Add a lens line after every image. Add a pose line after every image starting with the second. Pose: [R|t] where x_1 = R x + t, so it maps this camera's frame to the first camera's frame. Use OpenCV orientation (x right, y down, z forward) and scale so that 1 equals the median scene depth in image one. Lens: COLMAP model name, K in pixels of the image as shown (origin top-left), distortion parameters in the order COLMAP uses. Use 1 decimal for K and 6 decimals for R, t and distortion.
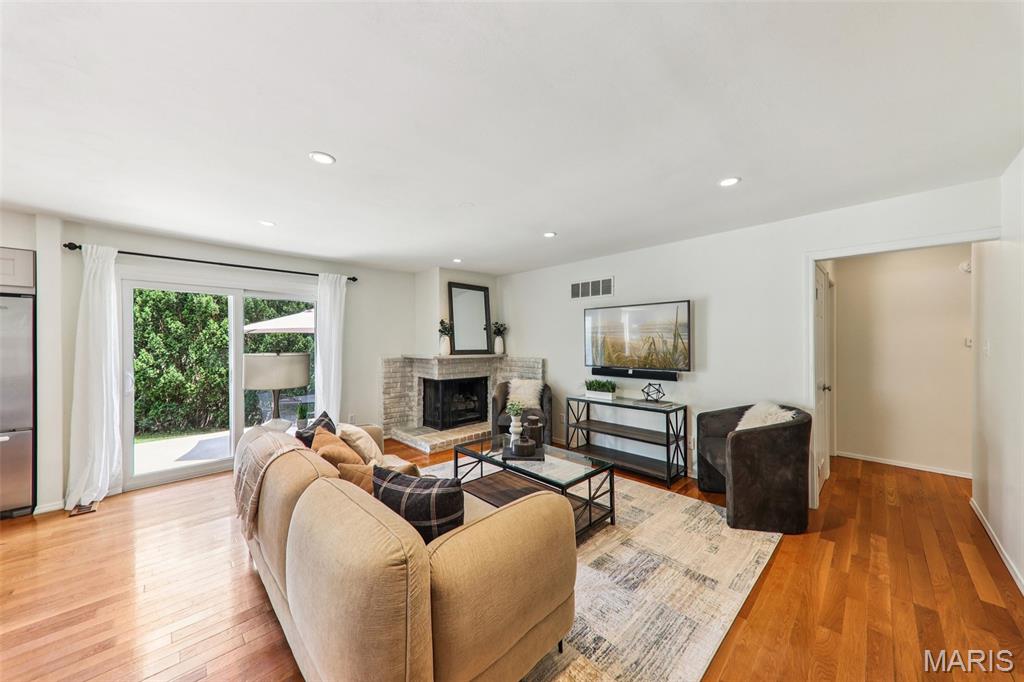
lens RADIAL K [[353.3, 0, 515.3], [0, 353.3, 344.6], [0, 0, 1]] dist [0.022232, -0.003298]
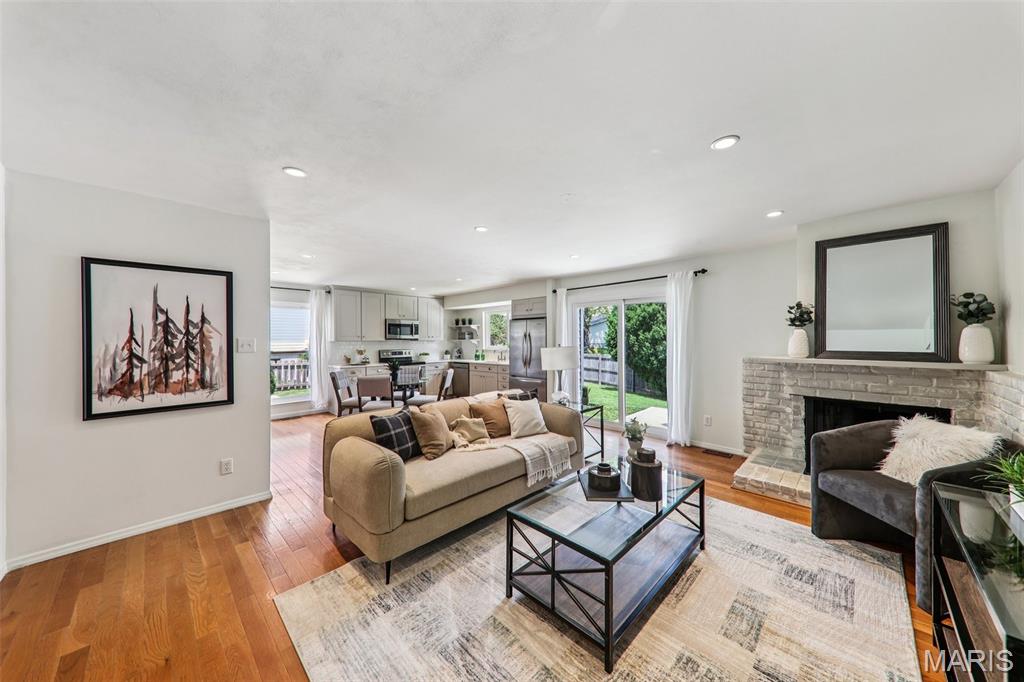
lens RADIAL K [[353.3, 0, 510.7], [0, 353.3, 336.7], [0, 0, 1]] dist [0.022232, -0.003298]
pose [[0.016811, -0.006465, -0.999838, 0.534656], [-0.000859, 0.999979, -0.006480, -0.005009], [0.999858, 0.000967, 0.016805, 0.537675]]
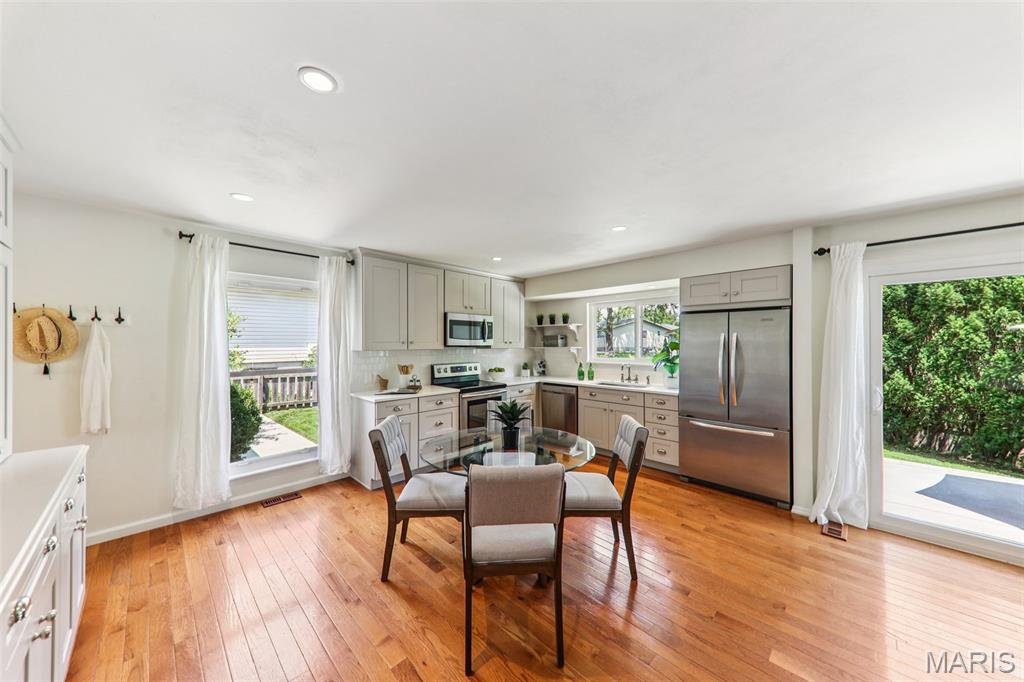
lens RADIAL K [[353.3, 0, 513.3], [0, 353.3, 340.7], [0, 0, 1]] dist [0.022232, -0.003298]
pose [[0.015920, -0.001974, -0.999871, -0.207439], [-0.004956, 0.999986, -0.002053, -0.019990], [0.999861, 0.004988, 0.015910, 0.121893]]
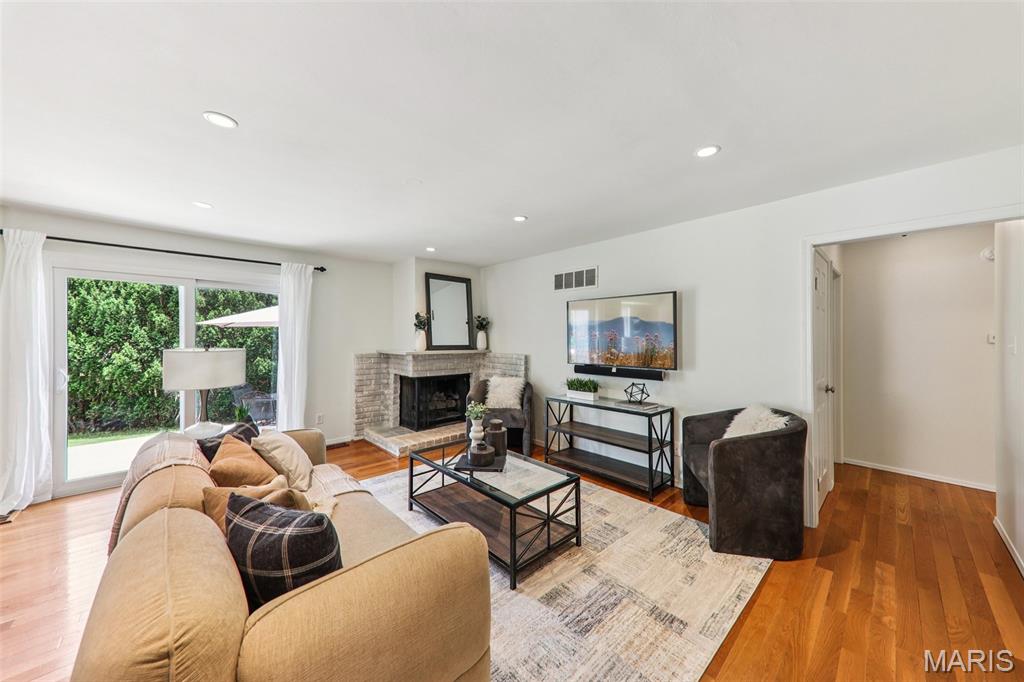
lens RADIAL K [[353.3, 0, 521.8], [0, 353.3, 338.2], [0, 0, 1]] dist [0.022232, -0.003298]
pose [[0.999865, 0.003374, -0.016095, 0.099145], [-0.003433, 0.999987, -0.003635, -0.001061], [0.016083, 0.003690, 0.999864, 0.080202]]
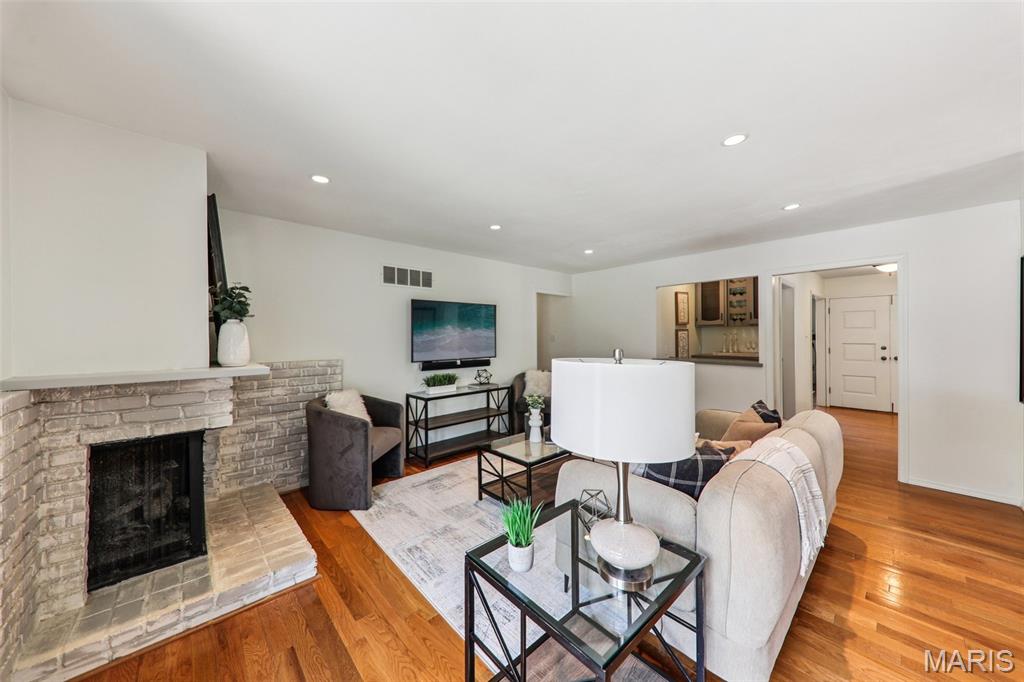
lens RADIAL K [[353.3, 0, 514.3], [0, 353.3, 338.1], [0, 0, 1]] dist [0.022232, -0.003298]
pose [[0.035142, -0.004007, 0.999374, -0.739300], [0.014443, 0.999890, 0.003501, -0.001401], [-0.999278, 0.014311, 0.035196, 0.757091]]
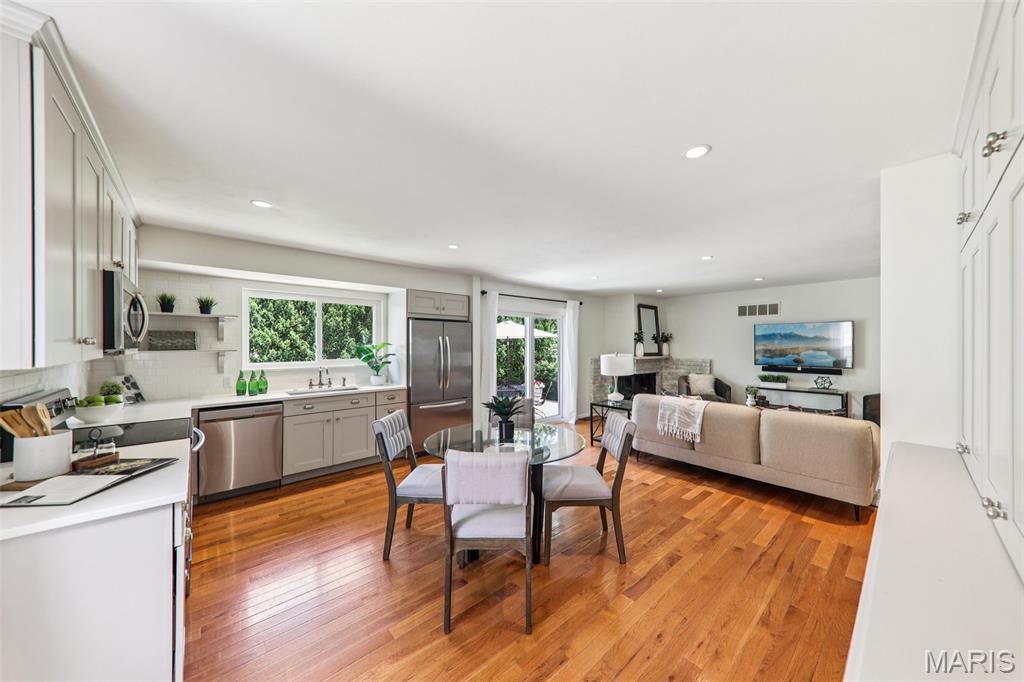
lens RADIAL K [[353.3, 0, 514.9], [0, 353.3, 339.7], [0, 0, 1]] dist [0.022232, -0.003298]
pose [[0.999000, 0.002618, -0.044635, -0.741865], [-0.003419, 0.999834, -0.017888, -0.011905], [0.044581, 0.018023, 0.998843, -0.493265]]
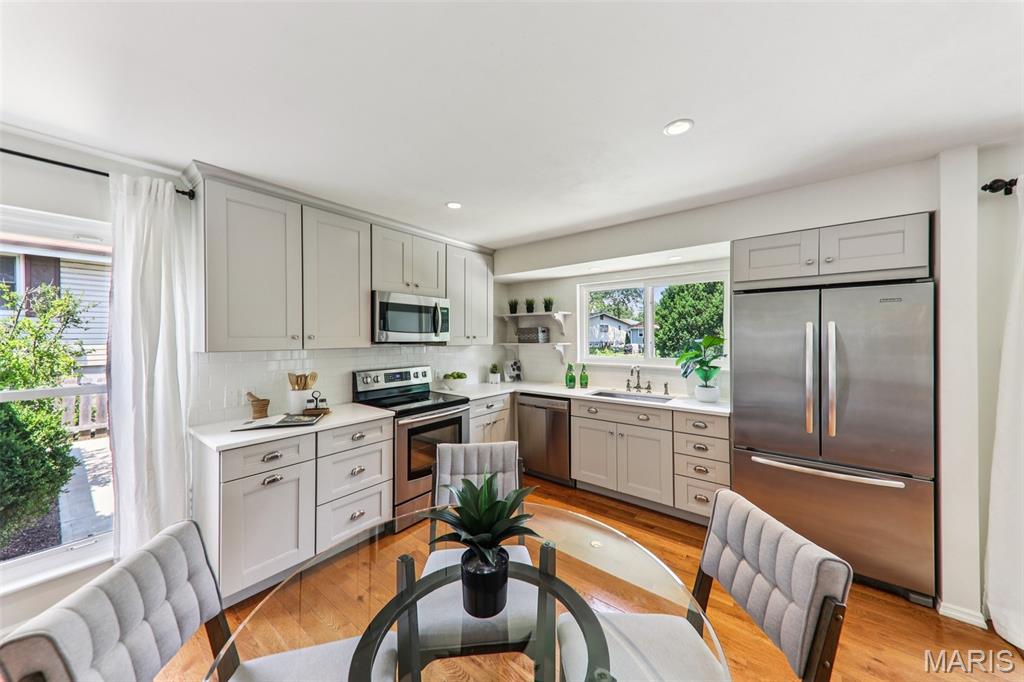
lens RADIAL K [[353.3, 0, 516.2], [0, 353.3, 337.7], [0, 0, 1]] dist [0.022232, -0.003298]
pose [[0.134720, 0.004471, -0.990874, -0.558119], [-0.004073, 0.999984, 0.003959, -0.018844], [0.990875, 0.003503, 0.134736, 0.115973]]
